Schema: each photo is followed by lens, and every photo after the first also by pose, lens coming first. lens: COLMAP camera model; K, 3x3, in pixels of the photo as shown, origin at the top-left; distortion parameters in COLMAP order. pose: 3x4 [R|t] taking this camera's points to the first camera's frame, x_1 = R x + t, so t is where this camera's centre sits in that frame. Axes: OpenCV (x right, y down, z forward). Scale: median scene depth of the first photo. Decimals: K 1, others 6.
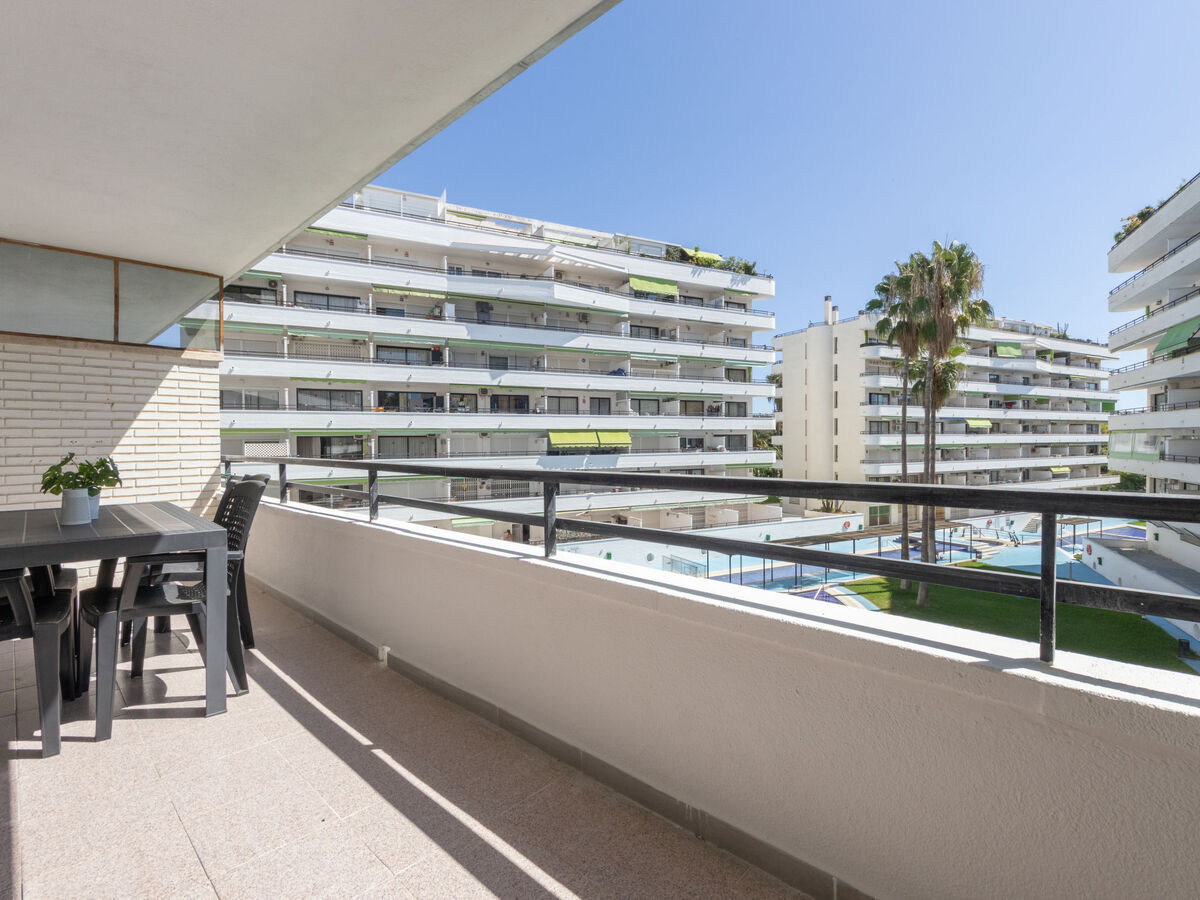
lens RADIAL K [[547.7, 0, 604.8], [0, 547.7, 448.4], [0, 0, 1]] dist [0.016212, -0.018257]
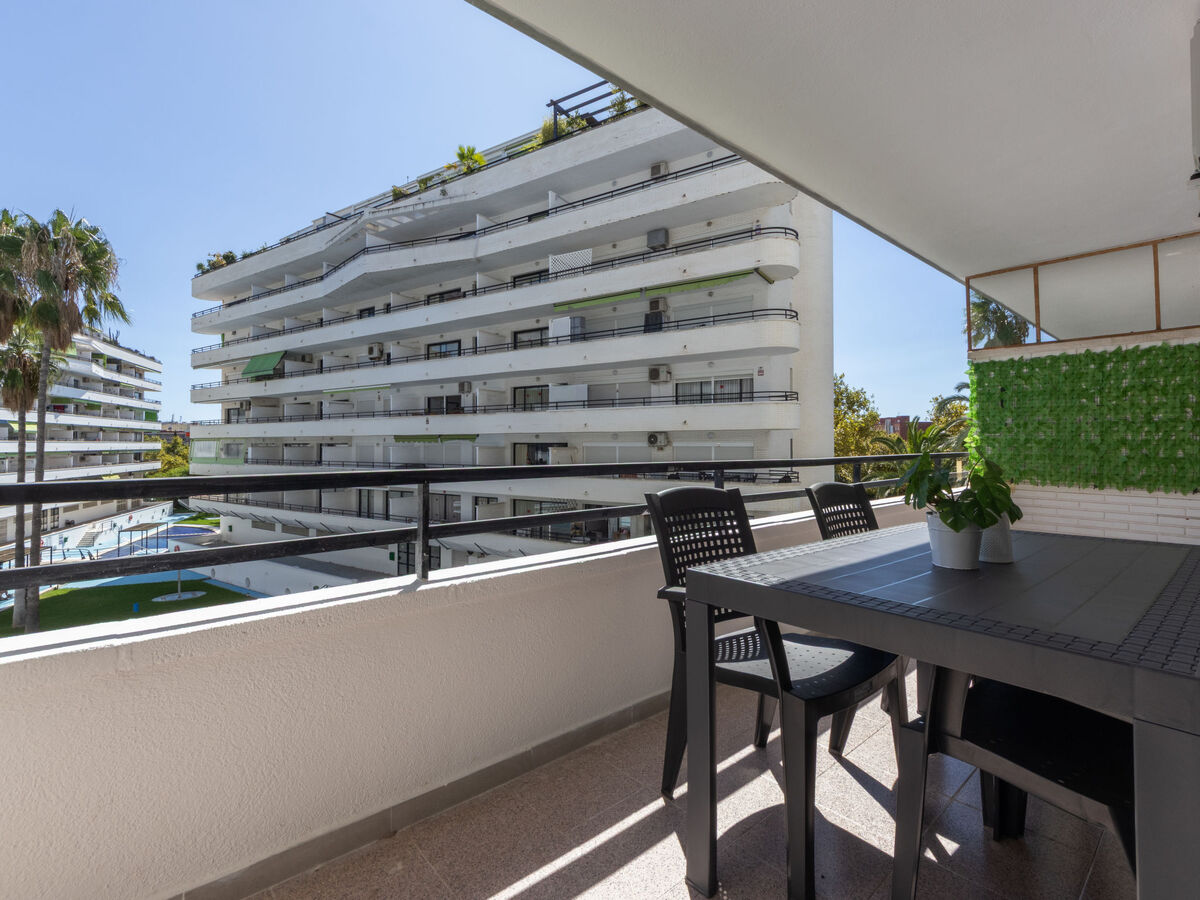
lens RADIAL K [[543.6, 0, 602.5], [0, 543.6, 434.4], [0, 0, 1]] dist [0.001464, -0.014349]
pose [[0.085795, 0.023010, 0.996047, -0.086221], [0.017097, 0.999552, -0.024564, -0.000356], [-0.996166, 0.019137, 0.085364, 0.074861]]
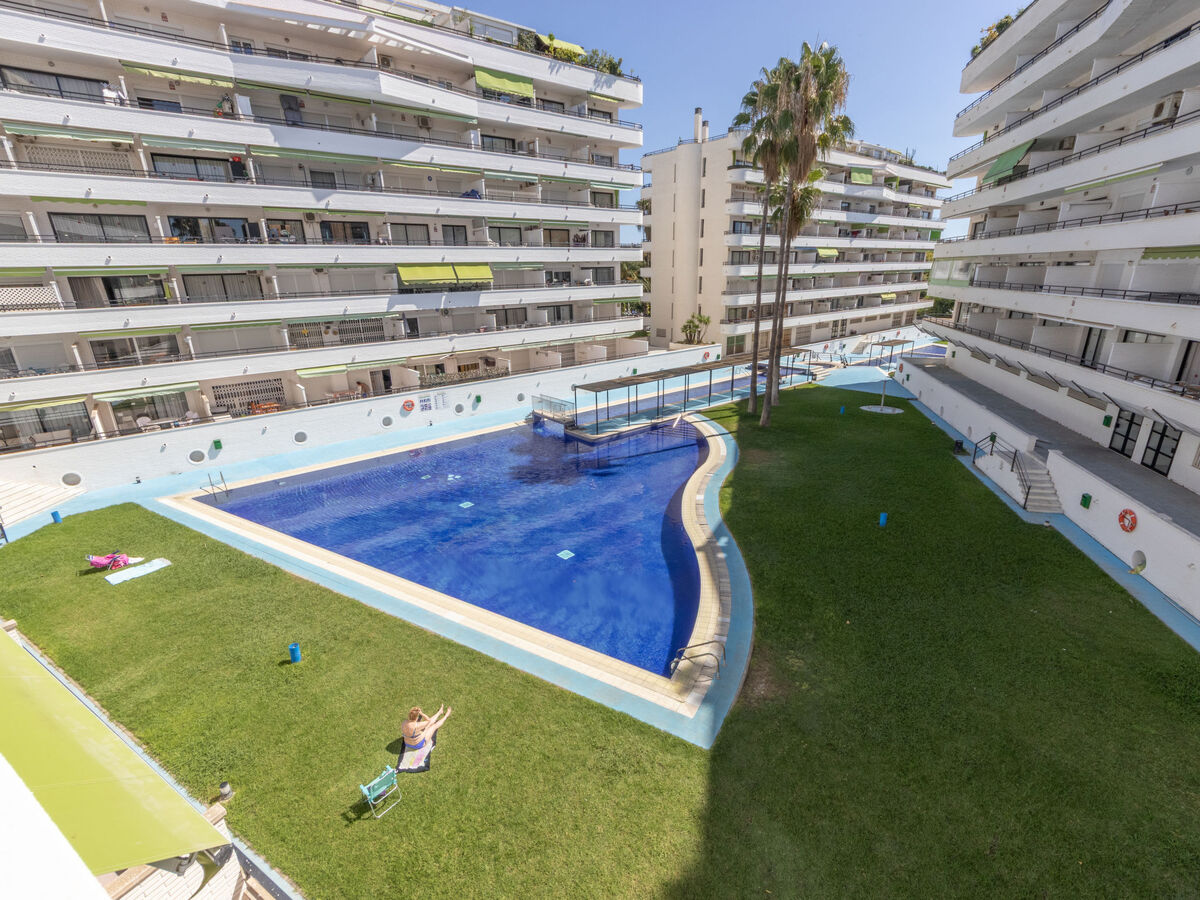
lens RADIAL K [[537.3, 0, 599.5], [0, 537.3, 452.6], [0, 0, 1]] dist [0.003514, -0.005876]
pose [[0.976501, -0.082148, 0.199244, 0.018807], [0.018167, 0.952590, 0.303713, -0.001118], [-0.214747, -0.292957, 0.931697, 0.023478]]
